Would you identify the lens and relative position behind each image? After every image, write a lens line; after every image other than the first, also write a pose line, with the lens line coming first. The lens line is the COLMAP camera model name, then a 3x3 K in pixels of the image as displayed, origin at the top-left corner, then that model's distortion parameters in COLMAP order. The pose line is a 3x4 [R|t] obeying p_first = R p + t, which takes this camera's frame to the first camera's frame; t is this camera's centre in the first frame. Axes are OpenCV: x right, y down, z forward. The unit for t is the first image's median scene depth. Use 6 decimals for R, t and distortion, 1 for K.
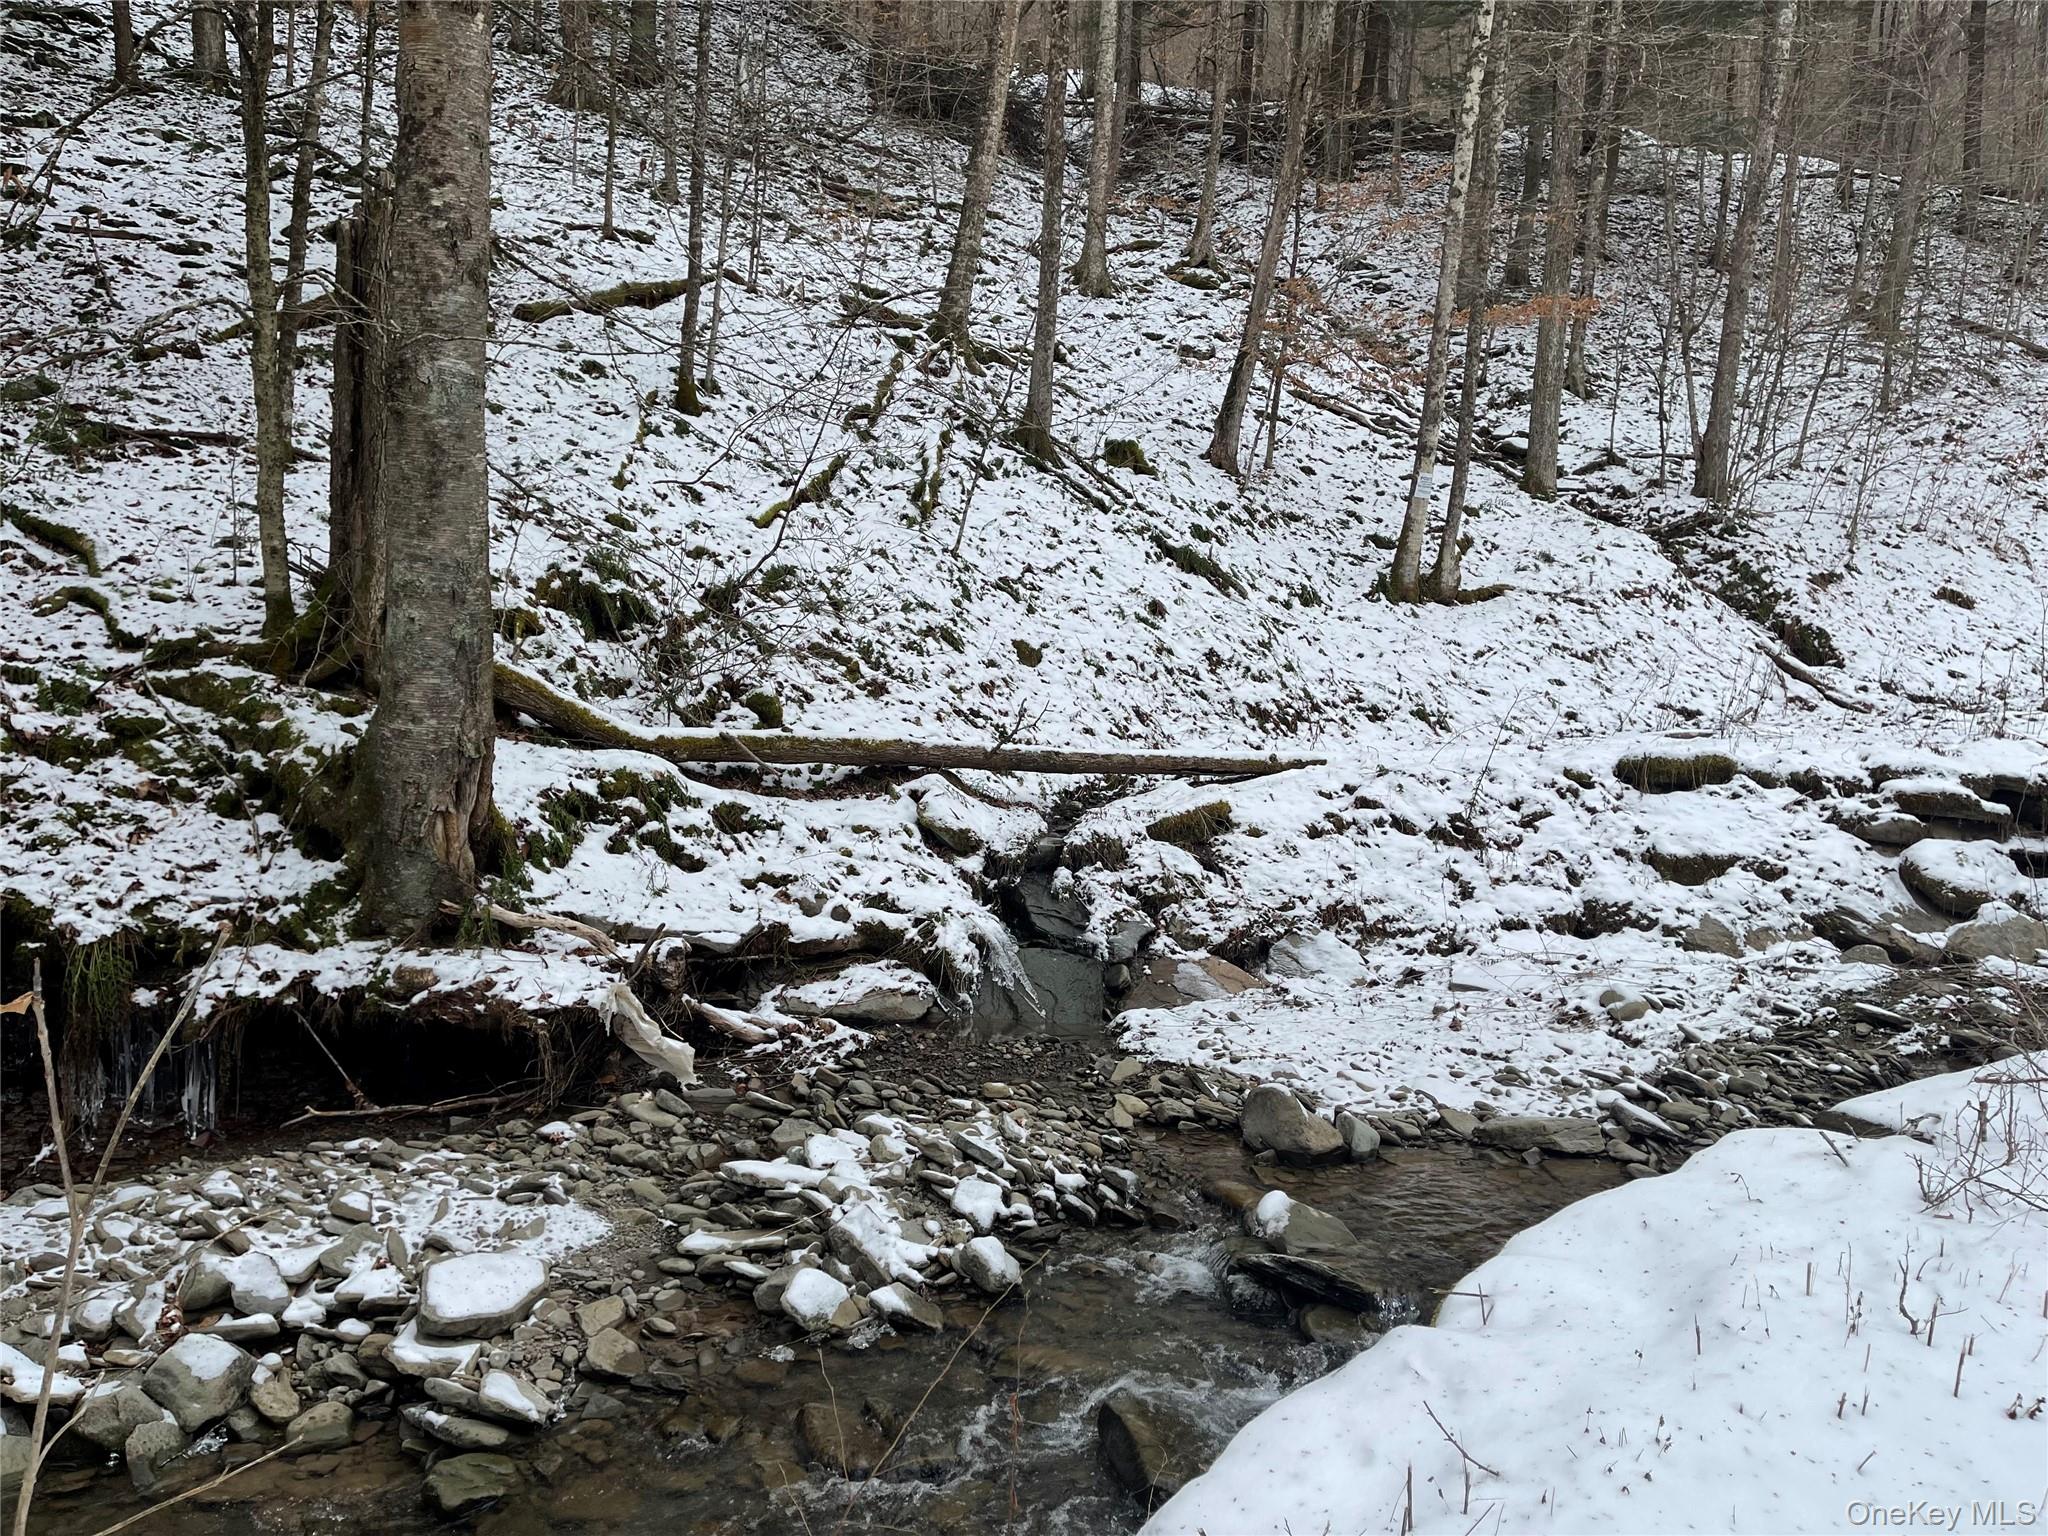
lens RADIAL K [[1526.7, 0, 1014.7], [0, 1526.7, 755.7], [0, 0, 1]] dist [0.074782, -0.095706]
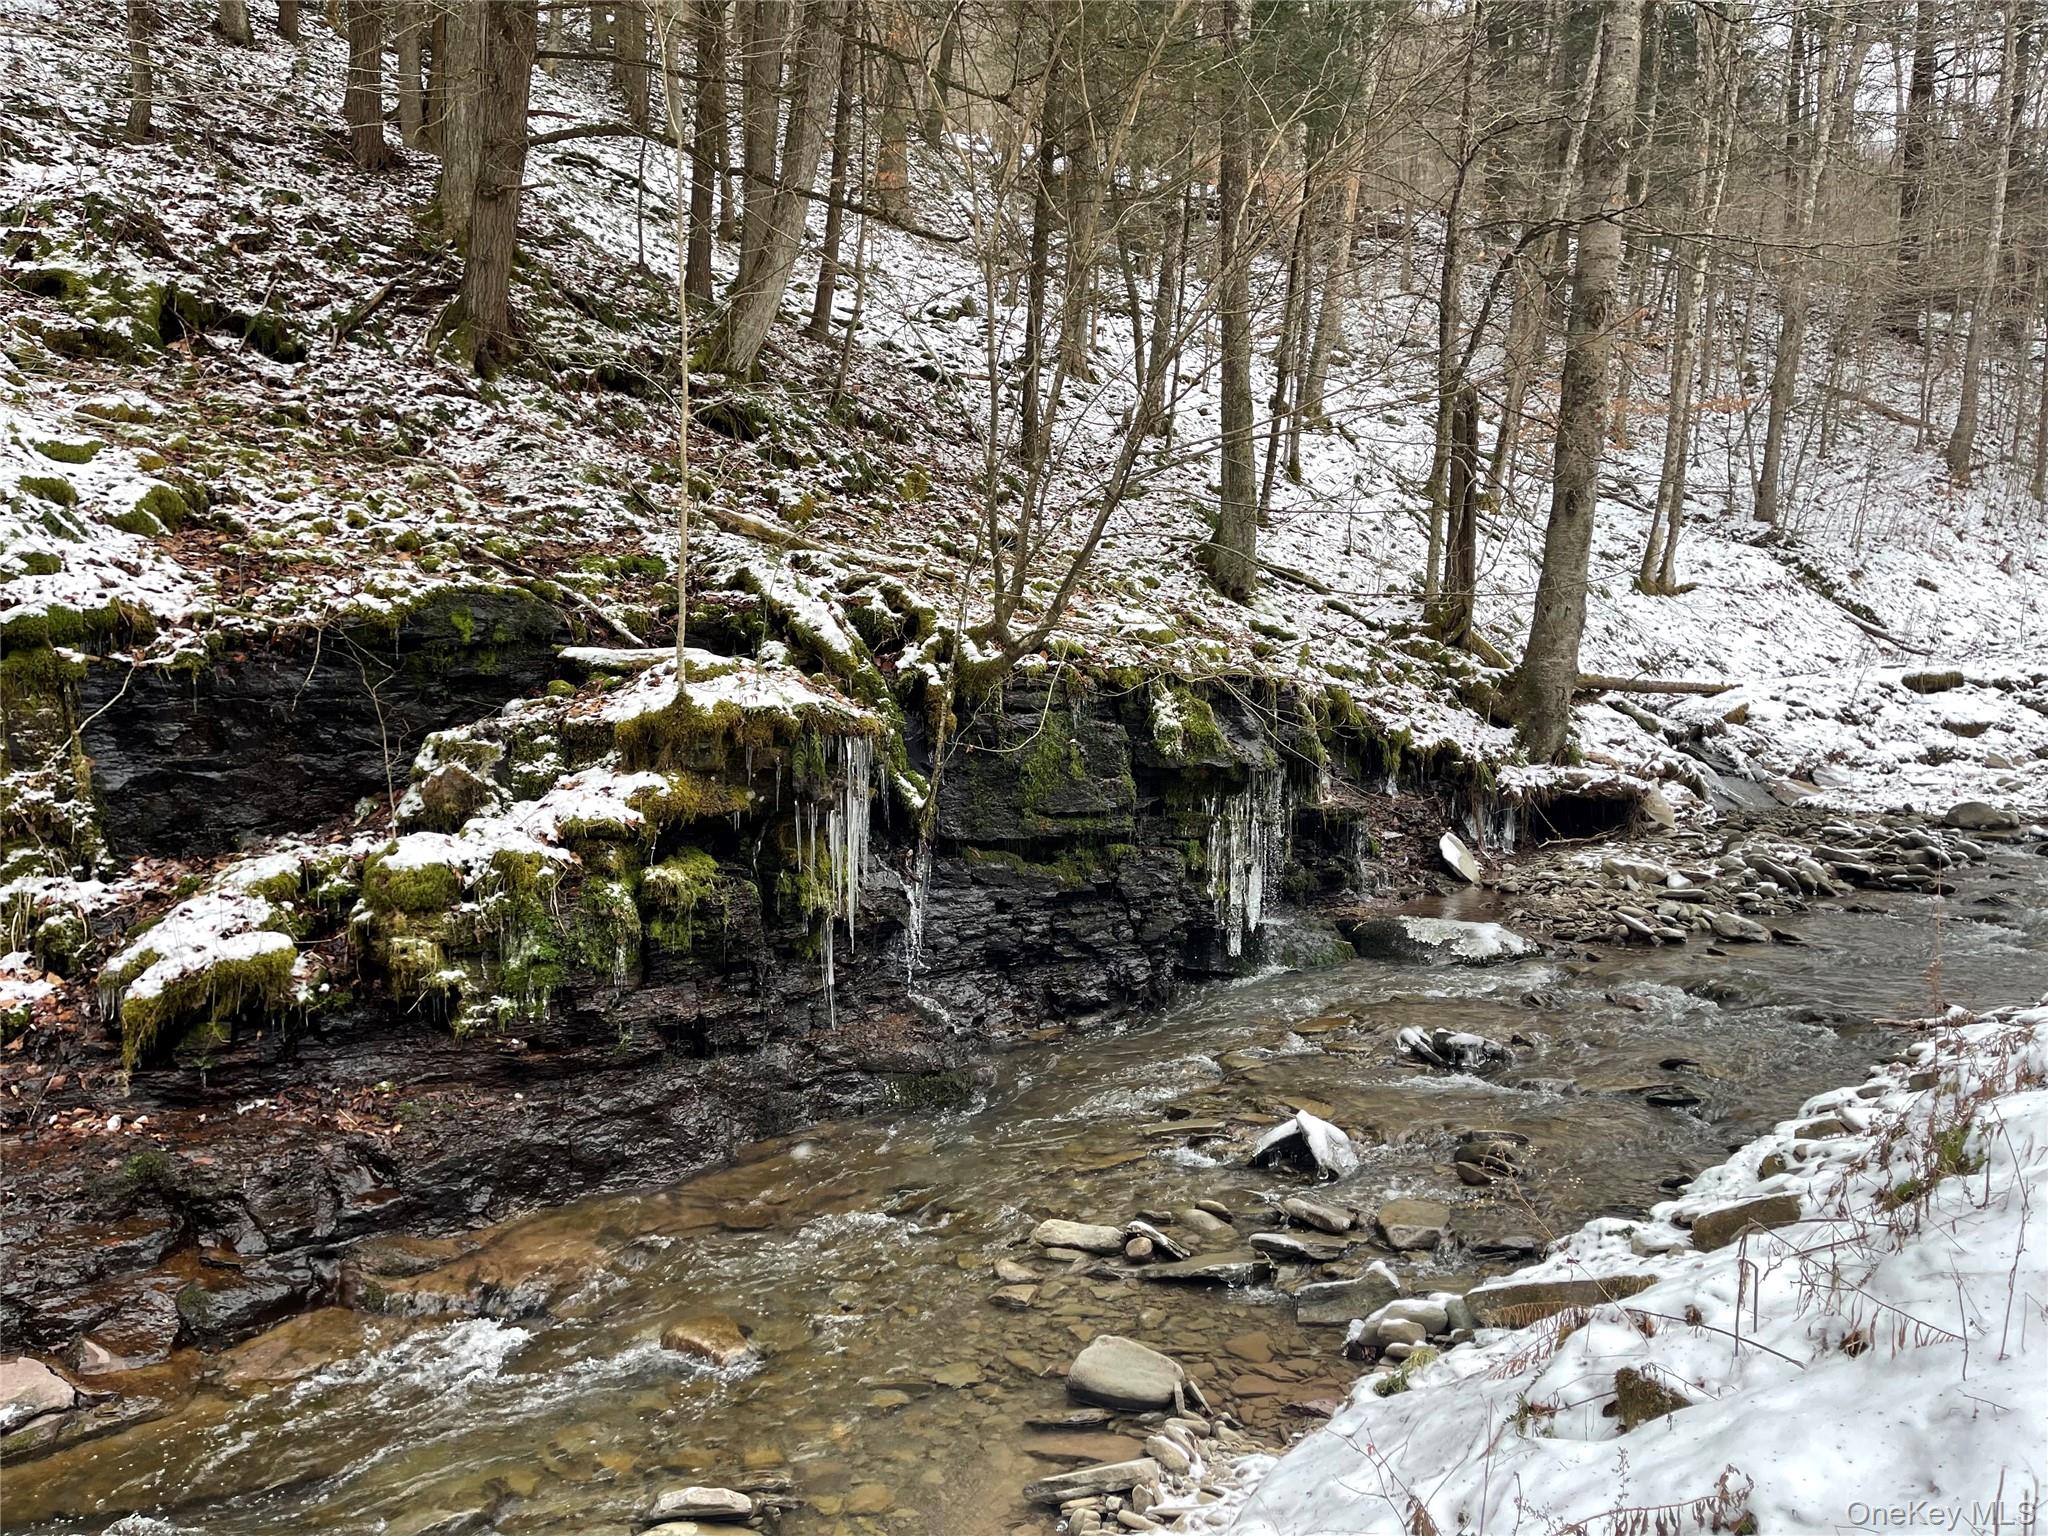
lens RADIAL K [[1526.7, 0, 1017.1], [0, 1526.7, 760.6], [0, 0, 1]] dist [0.074782, -0.095706]
pose [[0.982037, -0.043333, 0.183644, -0.997676], [0.043785, 0.999040, 0.001596, 0.053975], [-0.183537, 0.006474, 0.982992, -0.611030]]
